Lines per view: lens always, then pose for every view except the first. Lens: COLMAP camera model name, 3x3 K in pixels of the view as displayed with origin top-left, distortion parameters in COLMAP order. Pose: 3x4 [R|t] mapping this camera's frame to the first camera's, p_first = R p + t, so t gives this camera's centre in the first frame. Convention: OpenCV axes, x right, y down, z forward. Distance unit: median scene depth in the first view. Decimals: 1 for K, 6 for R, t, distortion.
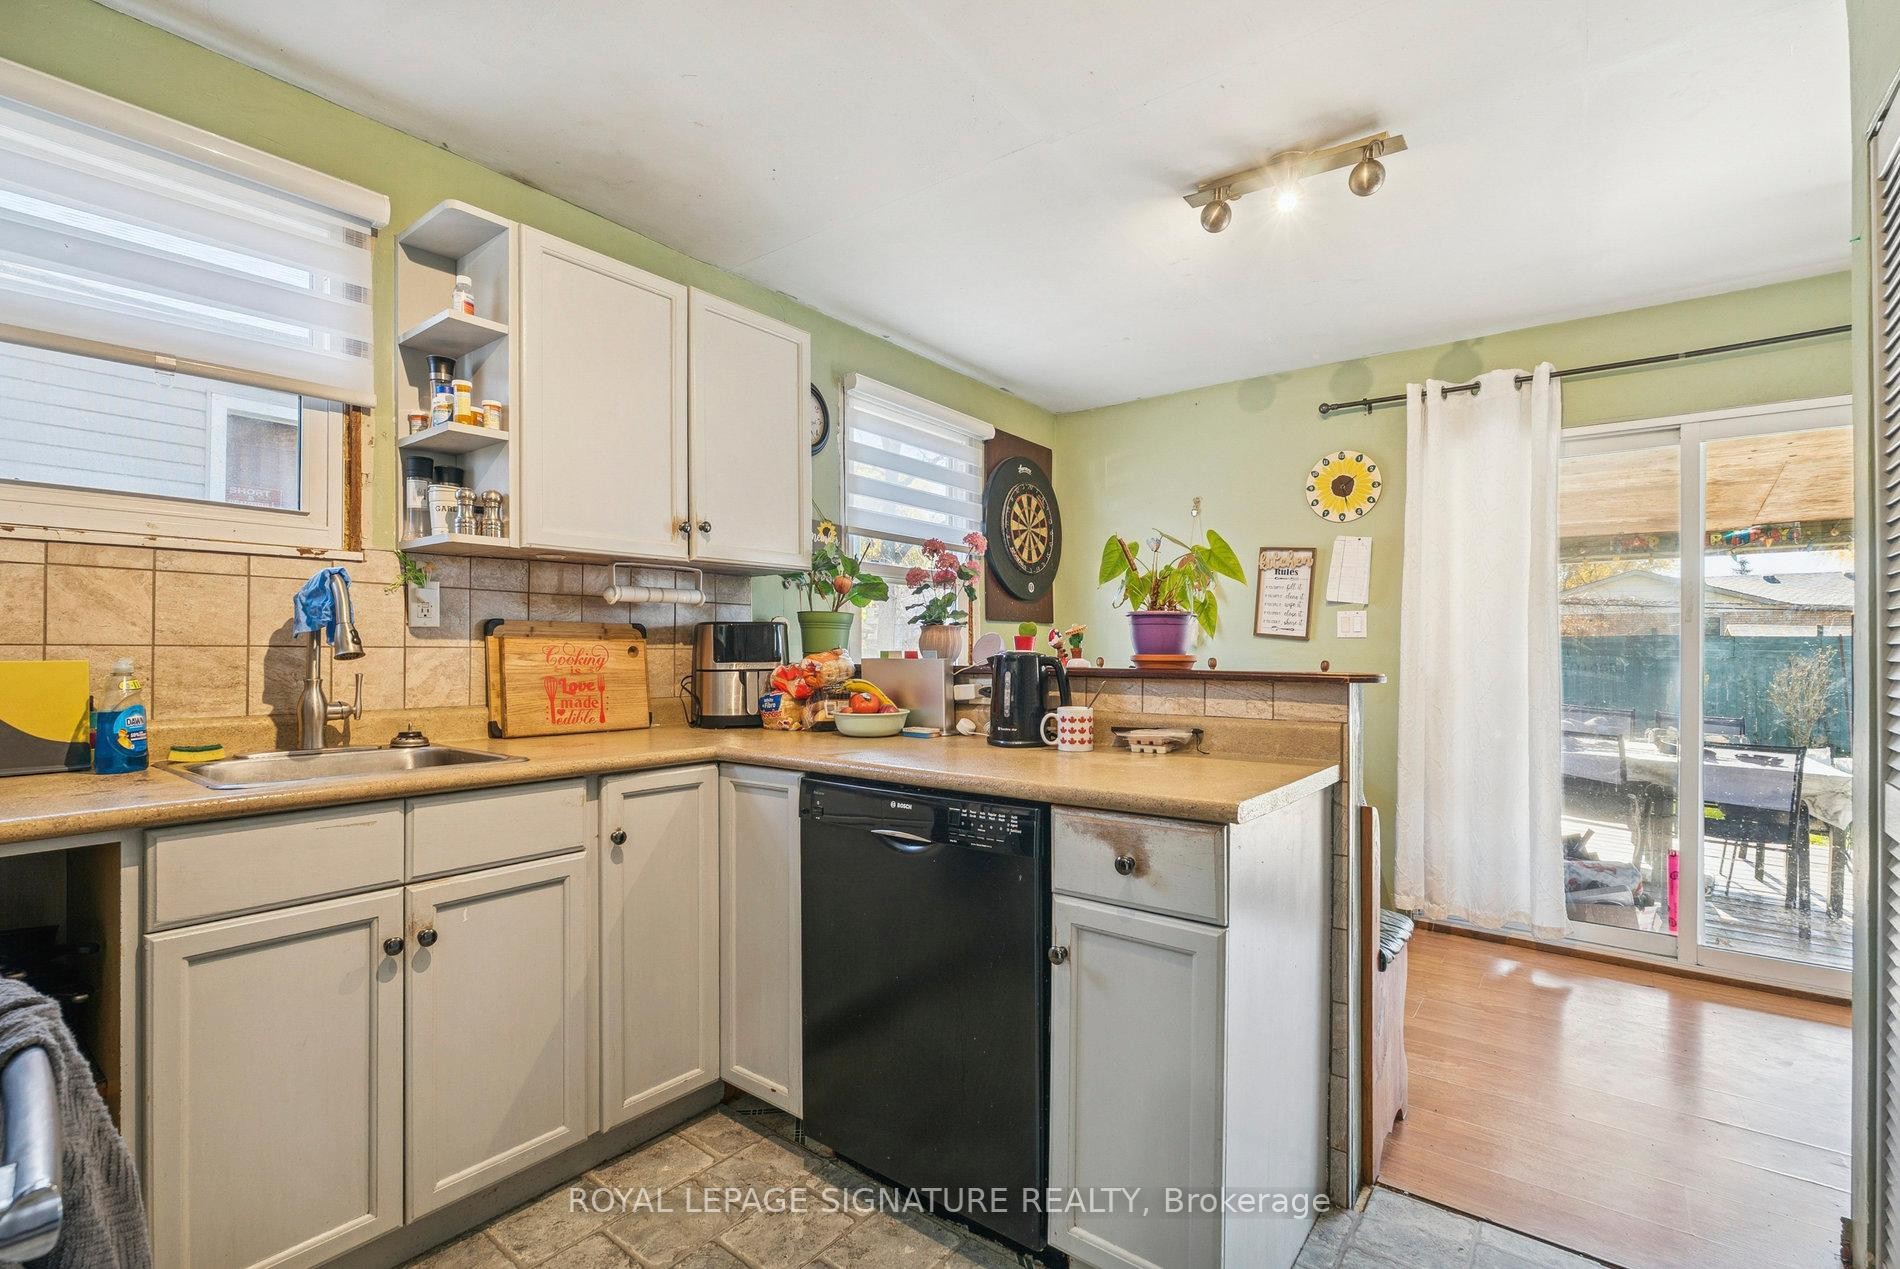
lens RADIAL K [[840.1, 0, 960.7], [0, 840.1, 630.7], [0, 0, 1]] dist [-0.002765, -0.000093]
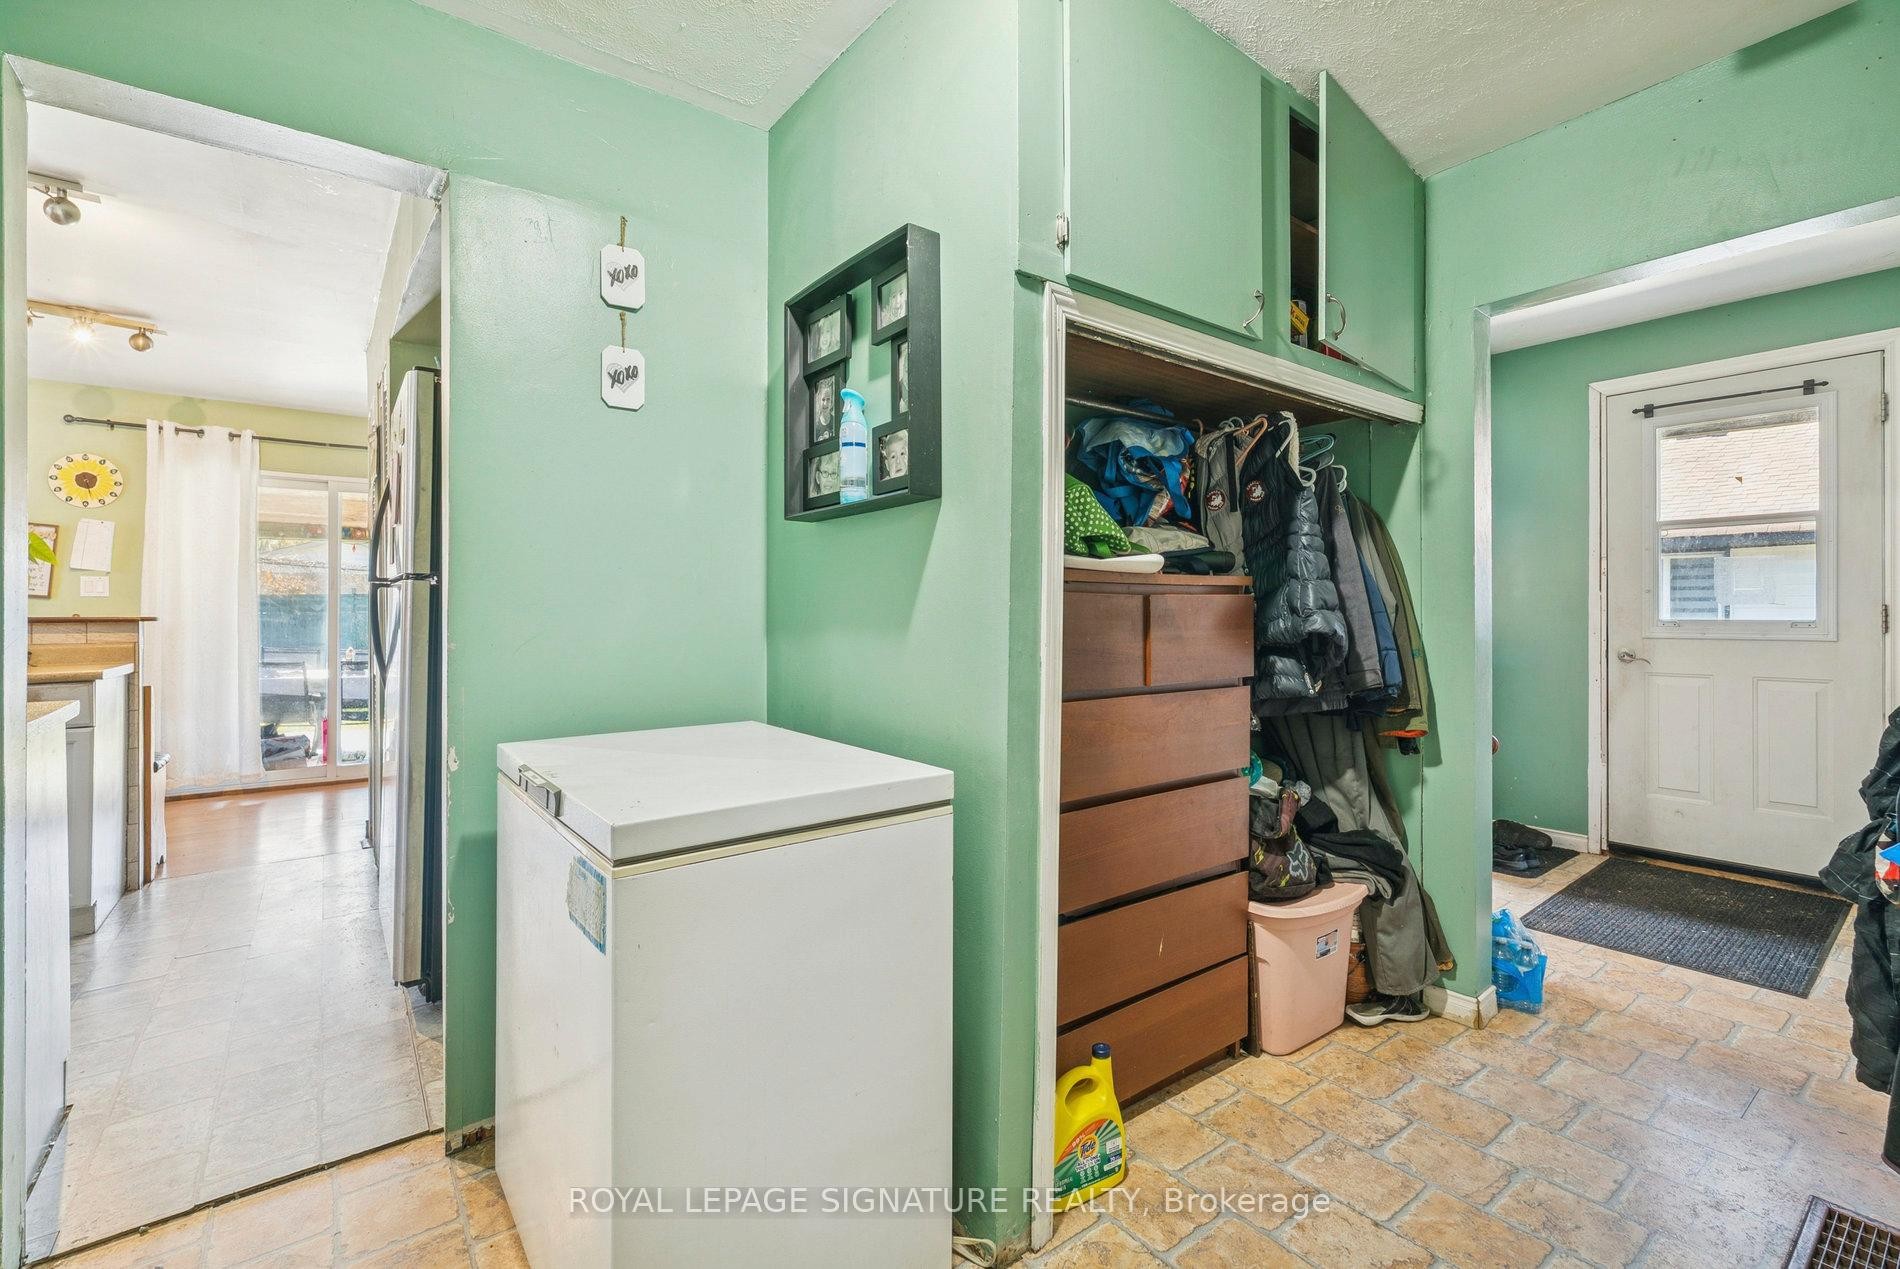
lens RADIAL K [[870.6, 0, 952.9], [0, 870.6, 613.4], [0, 0, 1]] dist [-0.006321, -0.001044]
pose [[0.283343, -0.013096, 0.958929, -0.497301], [-0.015162, 0.999721, 0.018133, -0.011720], [-0.958899, -0.019677, 0.283066, -0.740259]]
